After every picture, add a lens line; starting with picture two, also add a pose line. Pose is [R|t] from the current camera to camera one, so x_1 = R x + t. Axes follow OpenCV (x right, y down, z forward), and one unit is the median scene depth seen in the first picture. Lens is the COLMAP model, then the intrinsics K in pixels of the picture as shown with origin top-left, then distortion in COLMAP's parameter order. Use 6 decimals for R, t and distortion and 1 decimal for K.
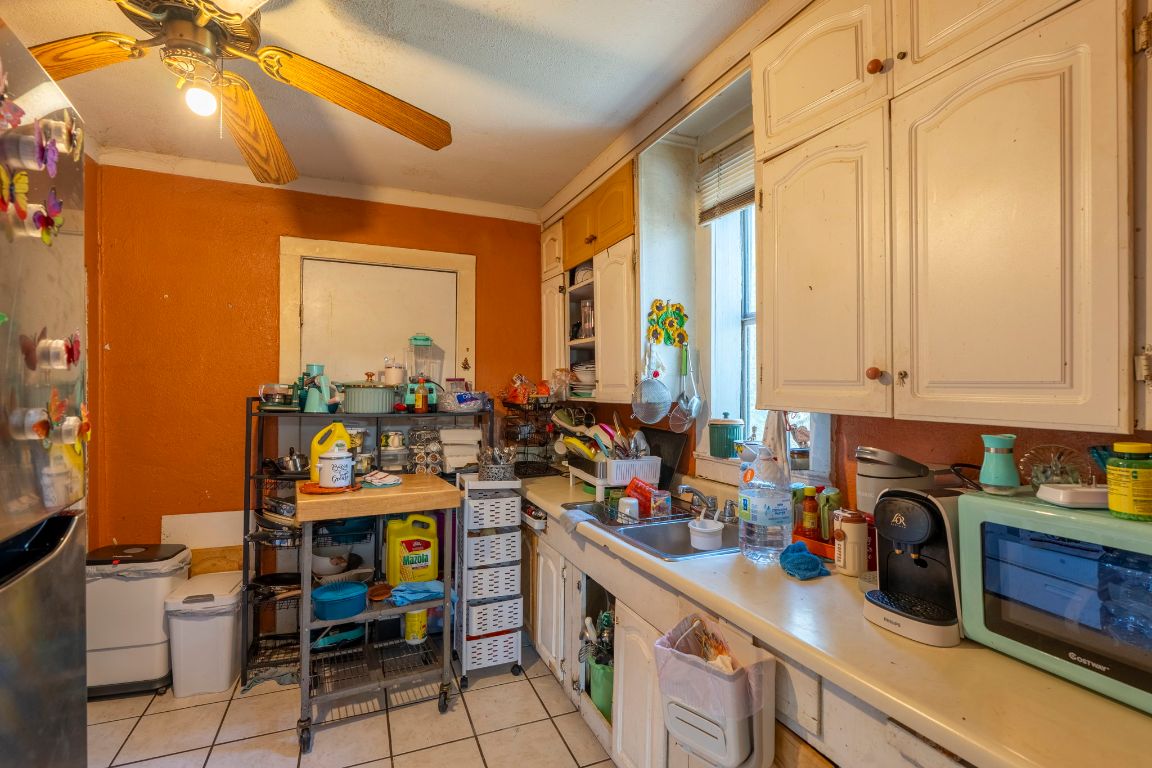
lens RADIAL K [[534.6, 0, 575.2], [0, 534.6, 382.2], [0, 0, 1]] dist [-0.001607, -0.000473]
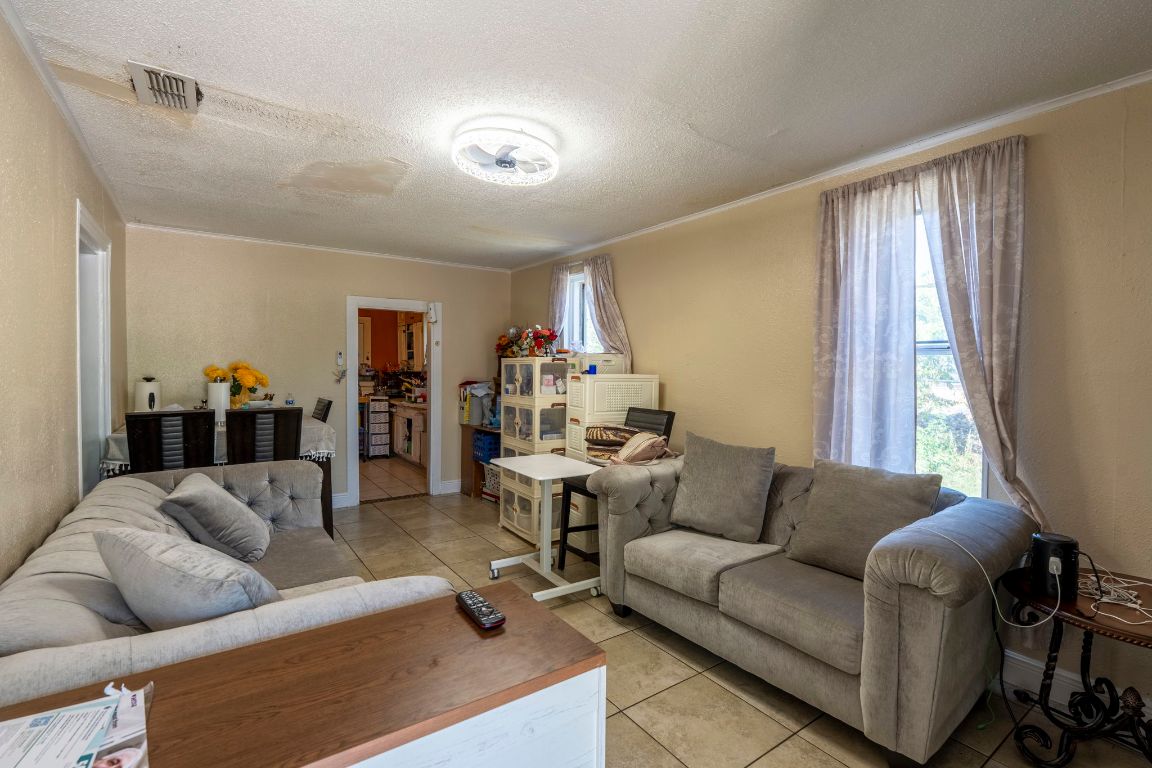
lens RADIAL K [[534.6, 0, 577.5], [0, 534.6, 381.3], [0, 0, 1]] dist [-0.001607, -0.000473]
pose [[0.977535, -0.003321, 0.210746, 0.316480], [-0.003622, 0.999464, 0.032550, -0.009832], [-0.210741, -0.032582, 0.976999, -2.253733]]
